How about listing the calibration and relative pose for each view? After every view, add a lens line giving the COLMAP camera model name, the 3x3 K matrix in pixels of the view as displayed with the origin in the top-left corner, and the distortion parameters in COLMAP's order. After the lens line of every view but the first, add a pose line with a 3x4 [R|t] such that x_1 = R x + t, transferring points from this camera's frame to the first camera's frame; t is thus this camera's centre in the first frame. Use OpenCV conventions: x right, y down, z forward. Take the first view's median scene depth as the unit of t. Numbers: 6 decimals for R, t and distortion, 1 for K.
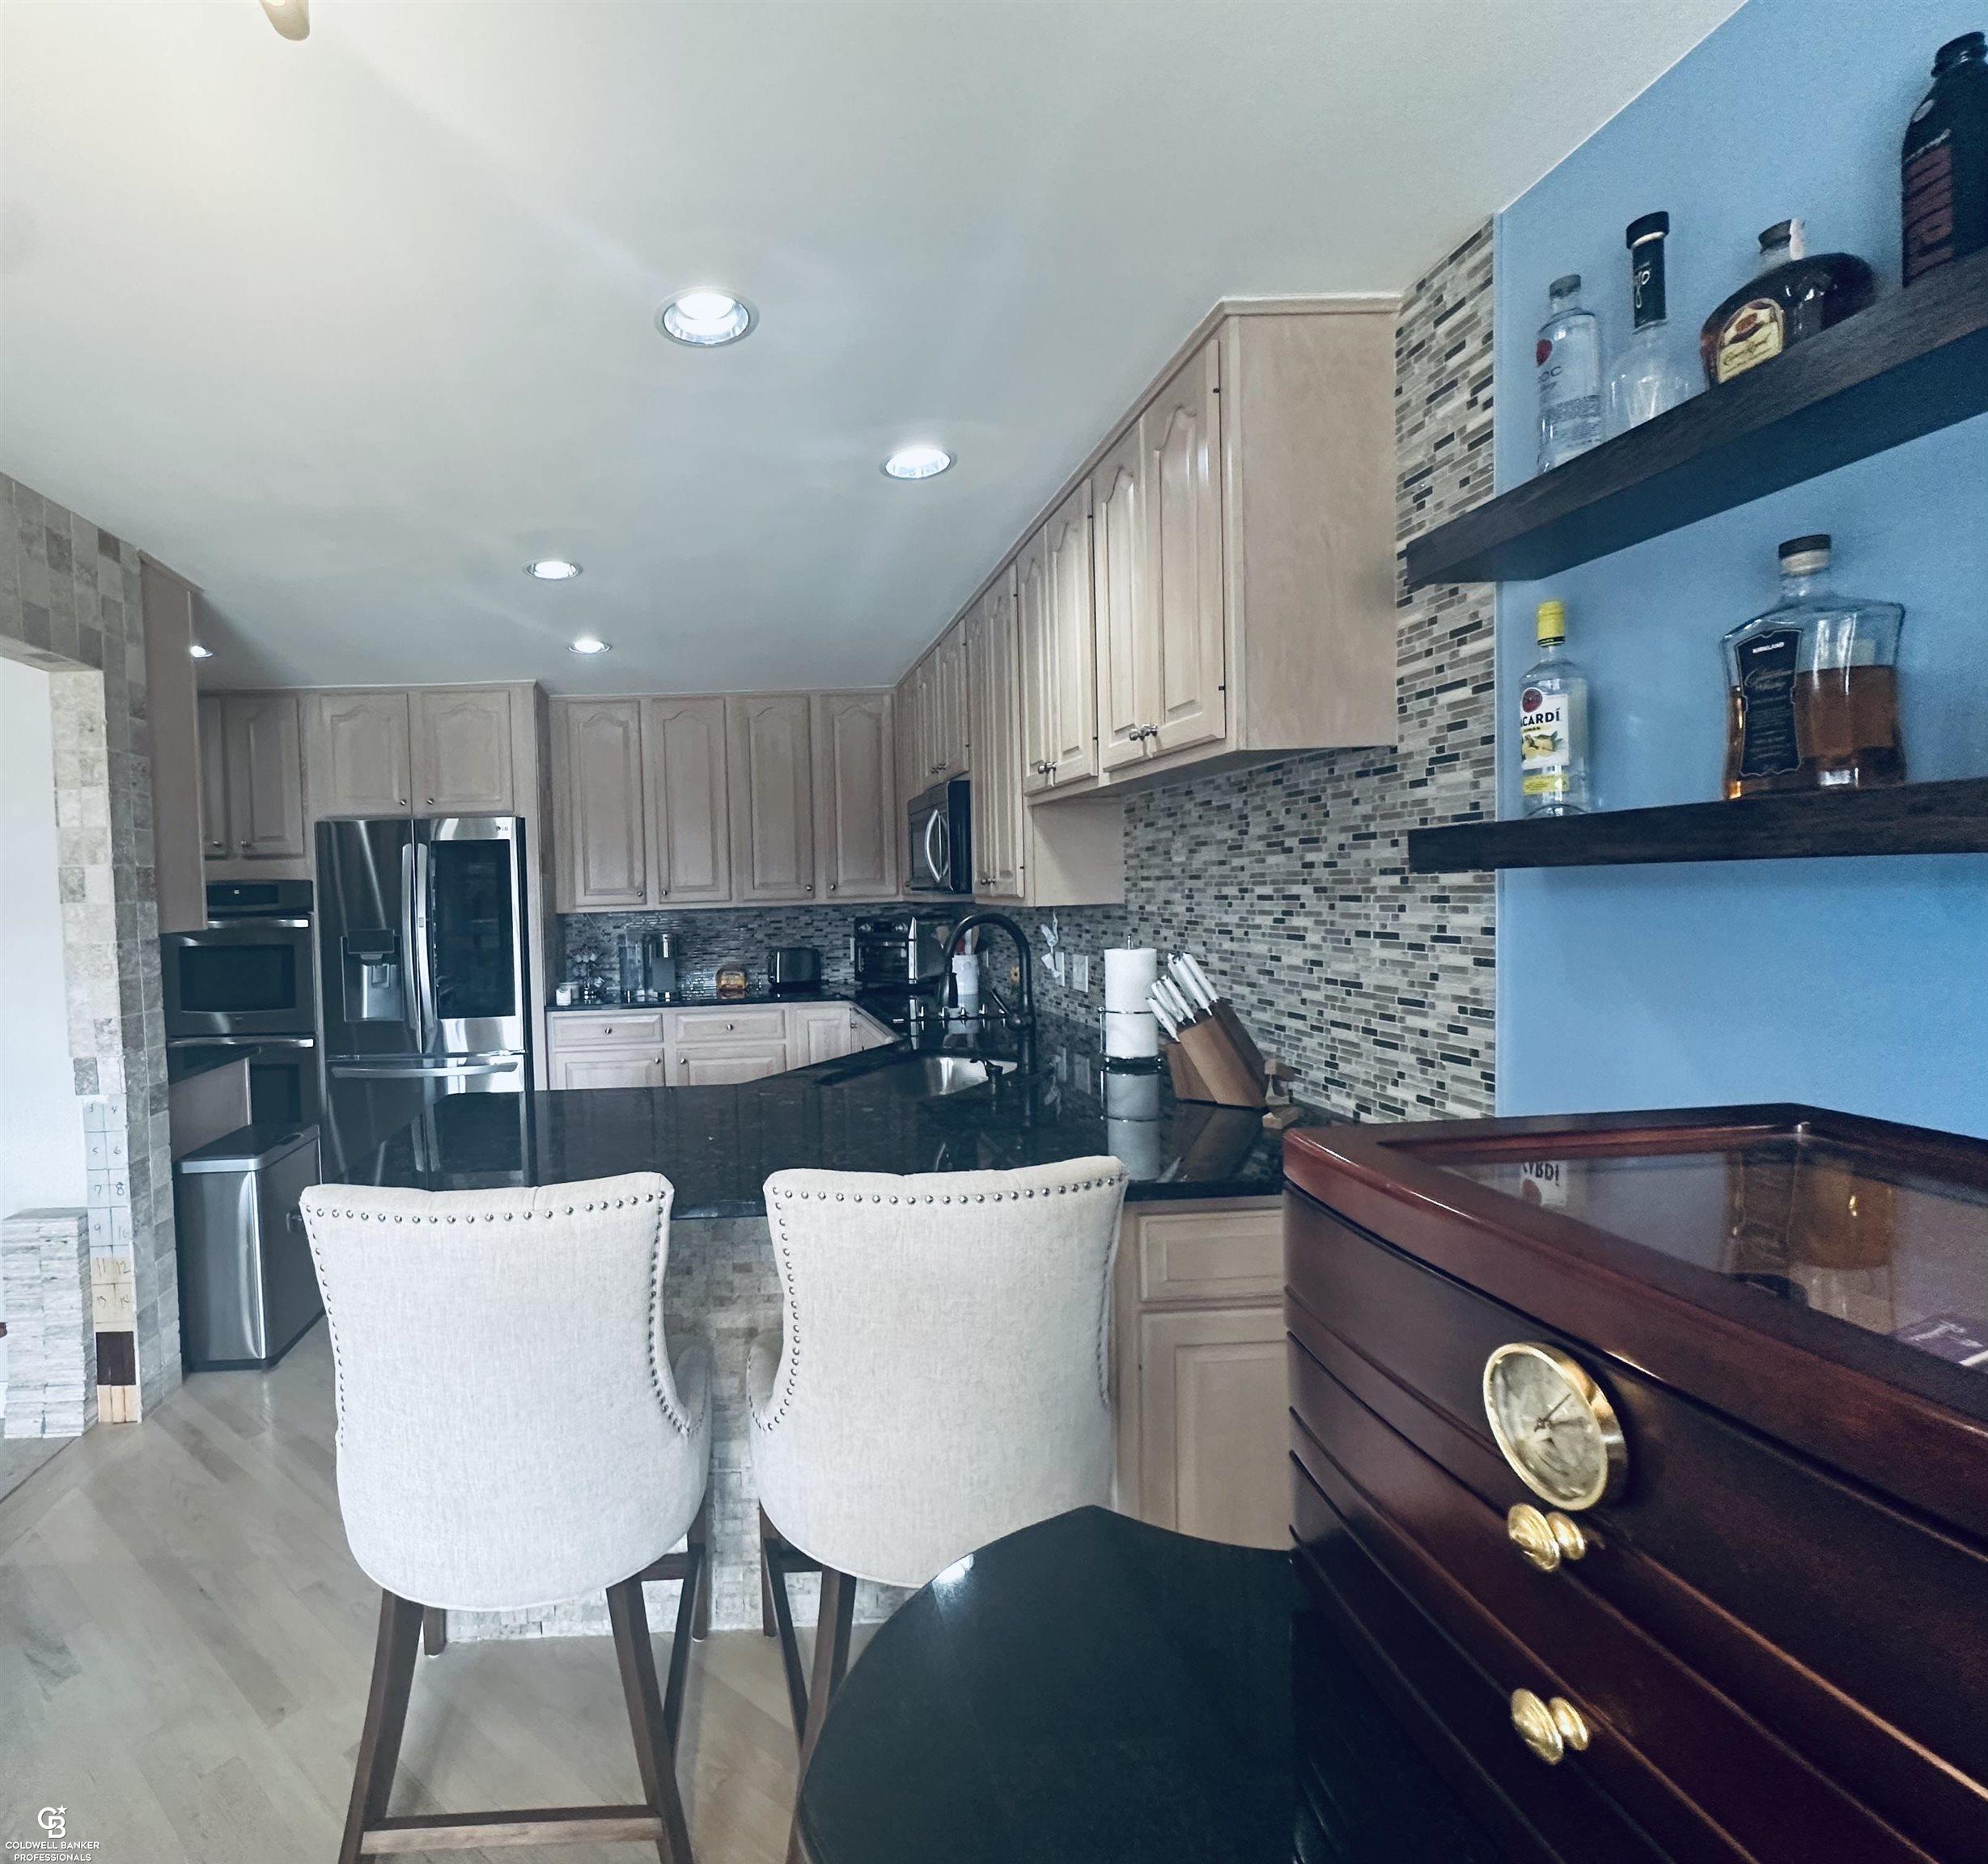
lens RADIAL K [[1002.7, 0, 994.0], [0, 1002.7, 932.0], [0, 0, 1]] dist [-0.002798, 0.000555]
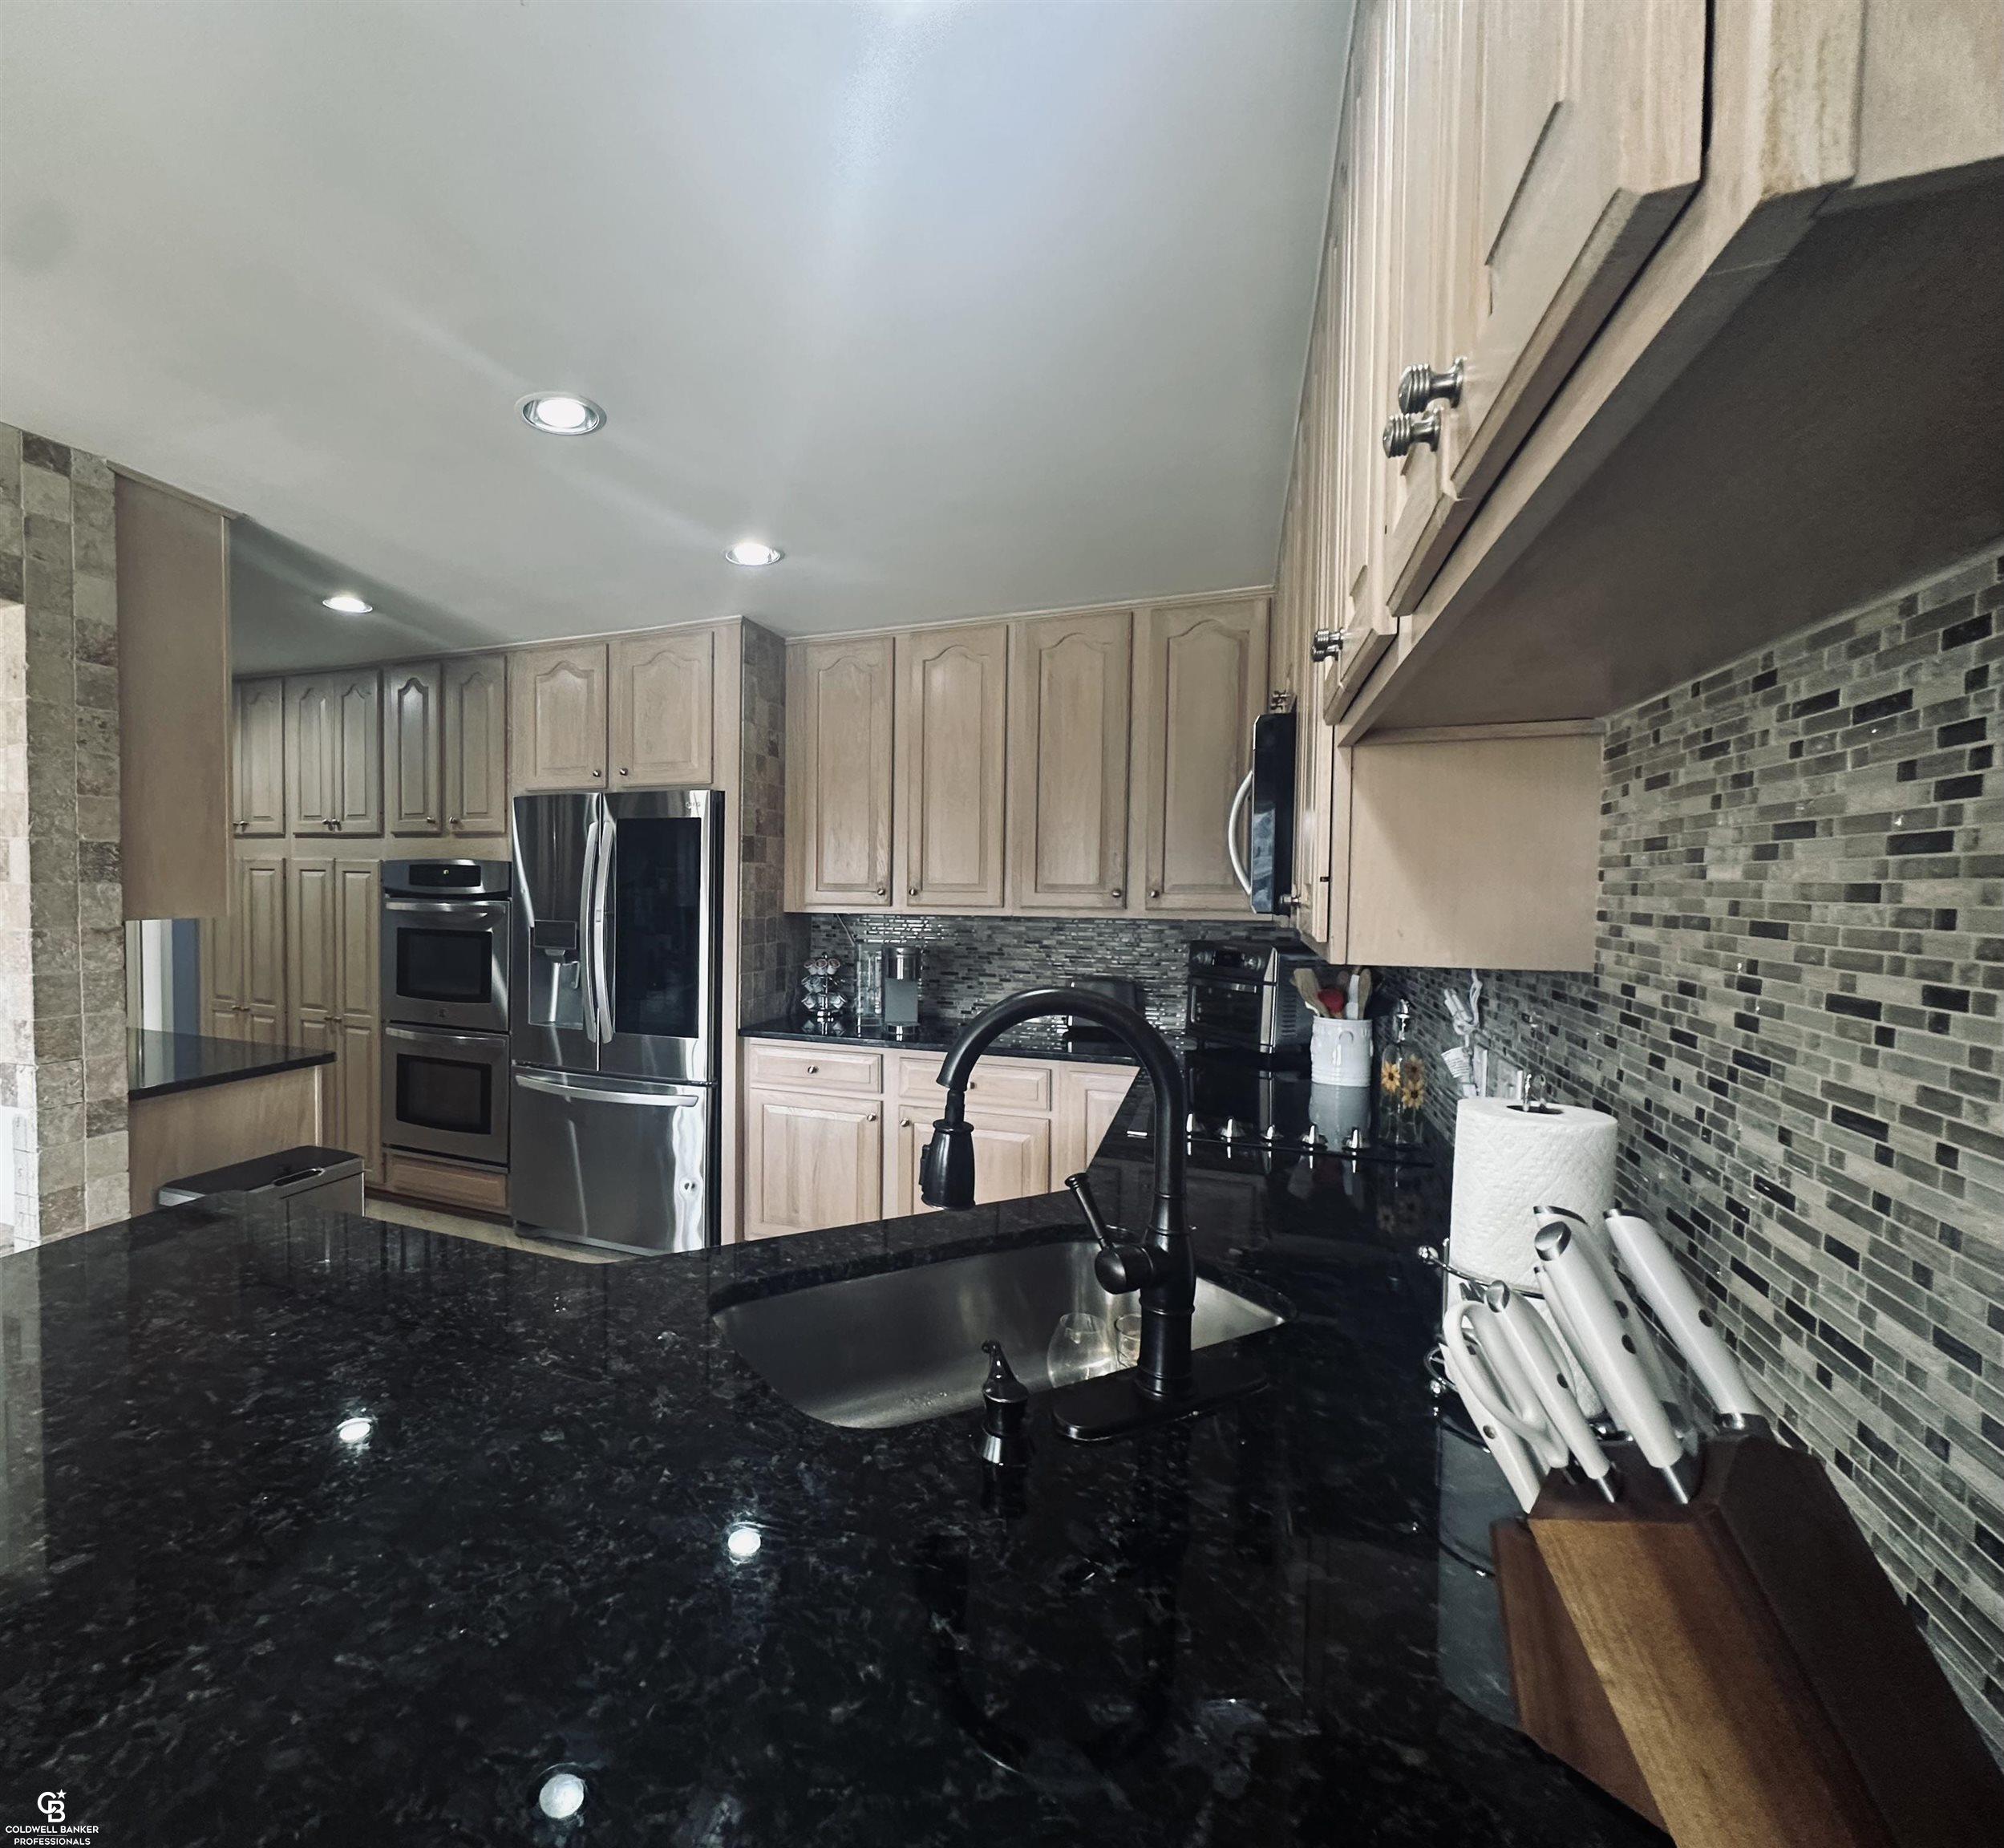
lens RADIAL K [[947.4, 0, 1001.6], [0, 947.4, 913.9], [0, 0, 1]] dist [-0.003688, 0.000407]
pose [[0.817930, 0.060336, -0.572146, 0.162265], [-0.063700, 0.997869, 0.014166, -0.045685], [0.571781, 0.024859, 0.820030, 0.562812]]
